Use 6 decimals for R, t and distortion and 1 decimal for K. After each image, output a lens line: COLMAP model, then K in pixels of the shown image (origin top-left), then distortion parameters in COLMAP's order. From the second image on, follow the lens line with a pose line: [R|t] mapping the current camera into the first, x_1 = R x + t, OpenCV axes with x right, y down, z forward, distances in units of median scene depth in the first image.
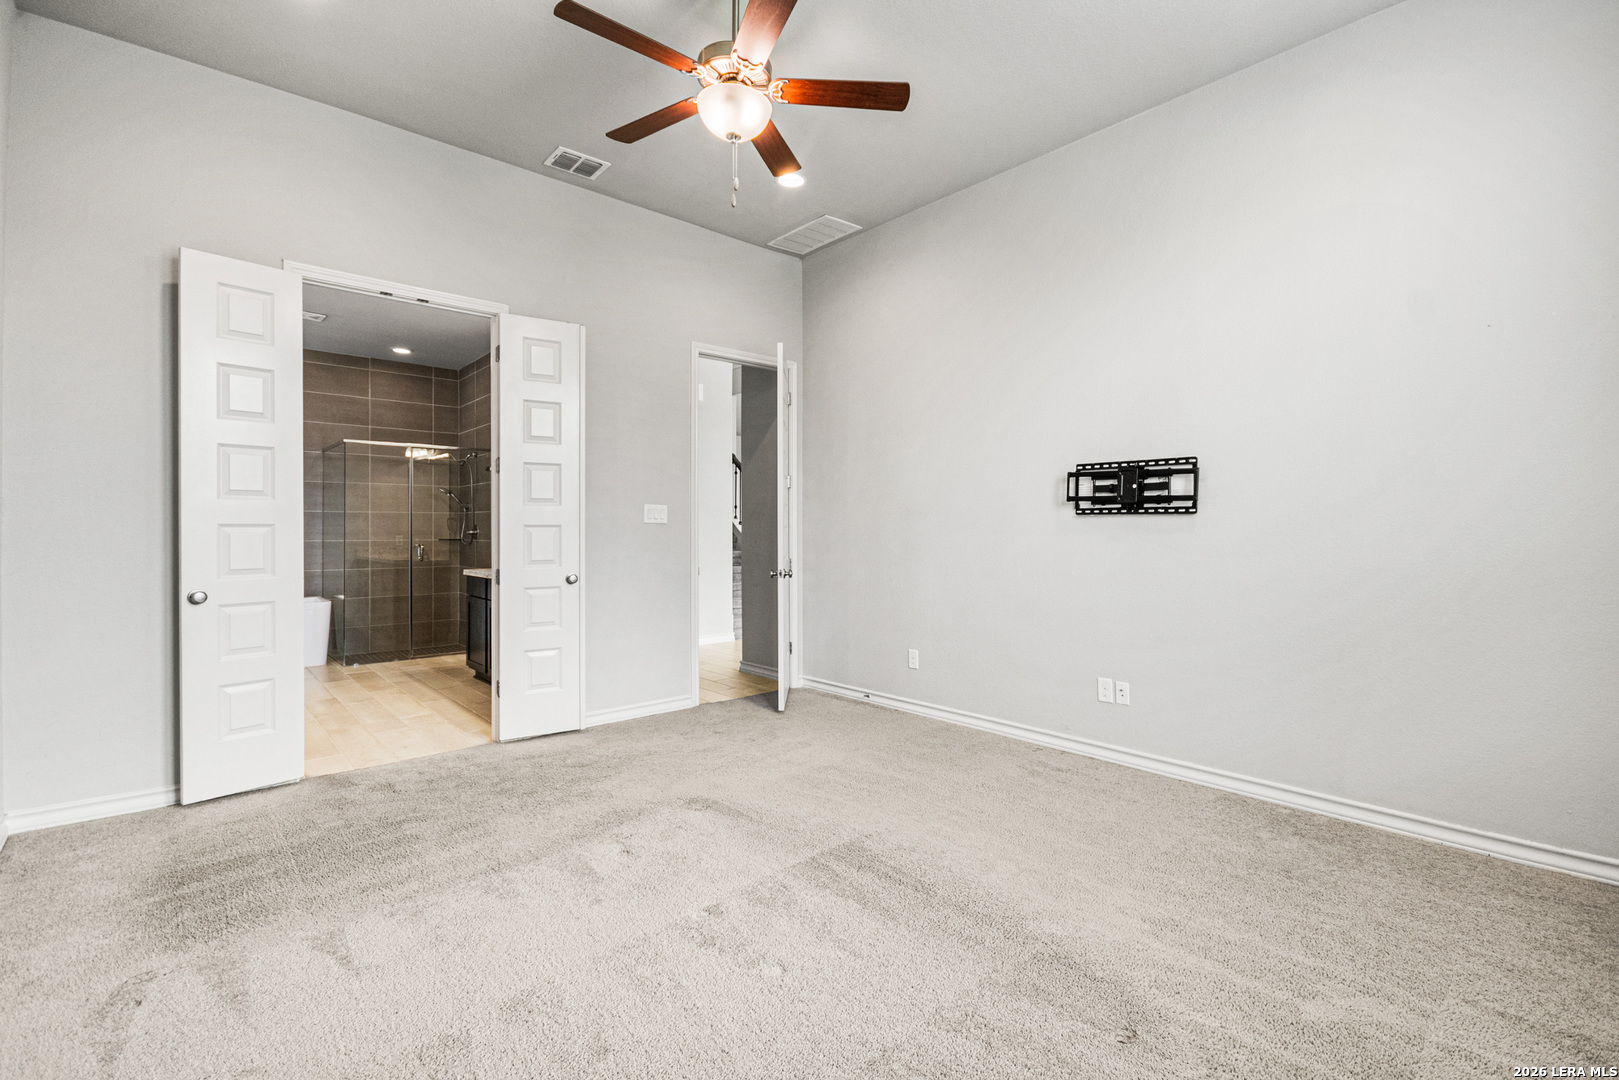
lens RADIAL K [[743.4, 0, 837.3], [0, 743.4, 544.7], [0, 0, 1]] dist [-0.001142, -0.000142]
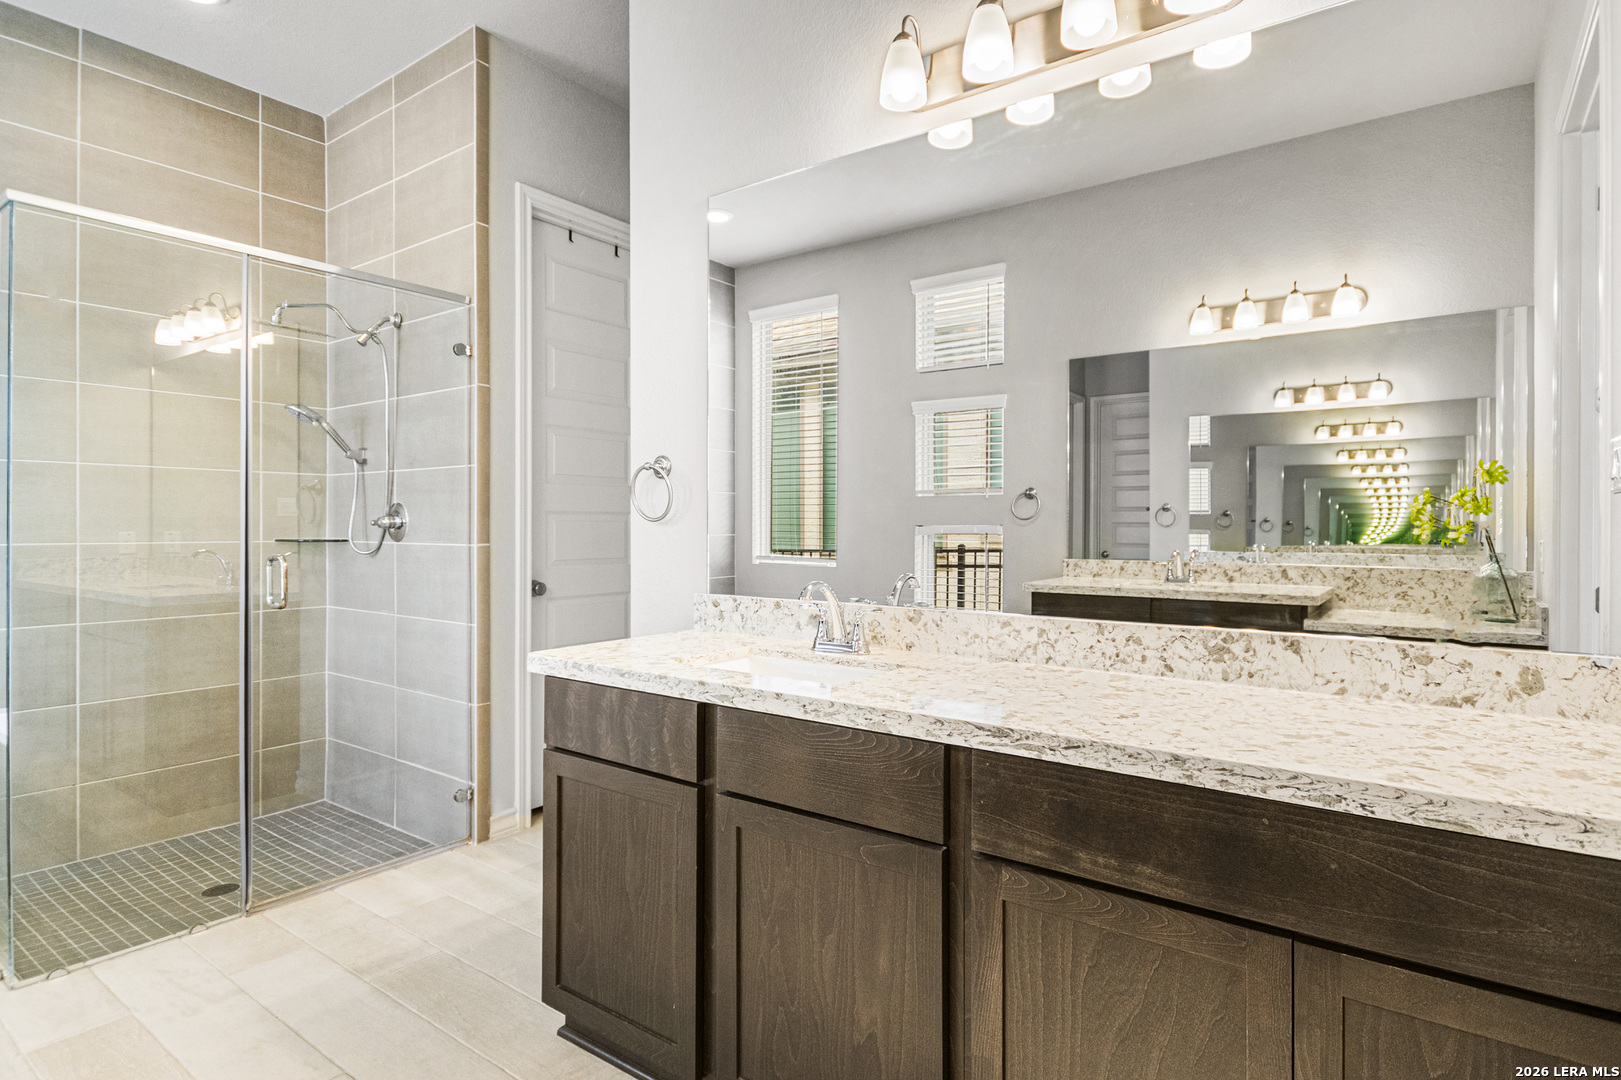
lens RADIAL K [[847.7, 0, 828.8], [0, 847.7, 538.9], [0, 0, 1]] dist [0.014009, -0.000772]
pose [[0.981319, -0.012231, 0.192000, -0.345858], [0.011618, 0.999923, 0.004320, -0.006744], [-0.192038, -0.002009, 0.981385, 0.512415]]
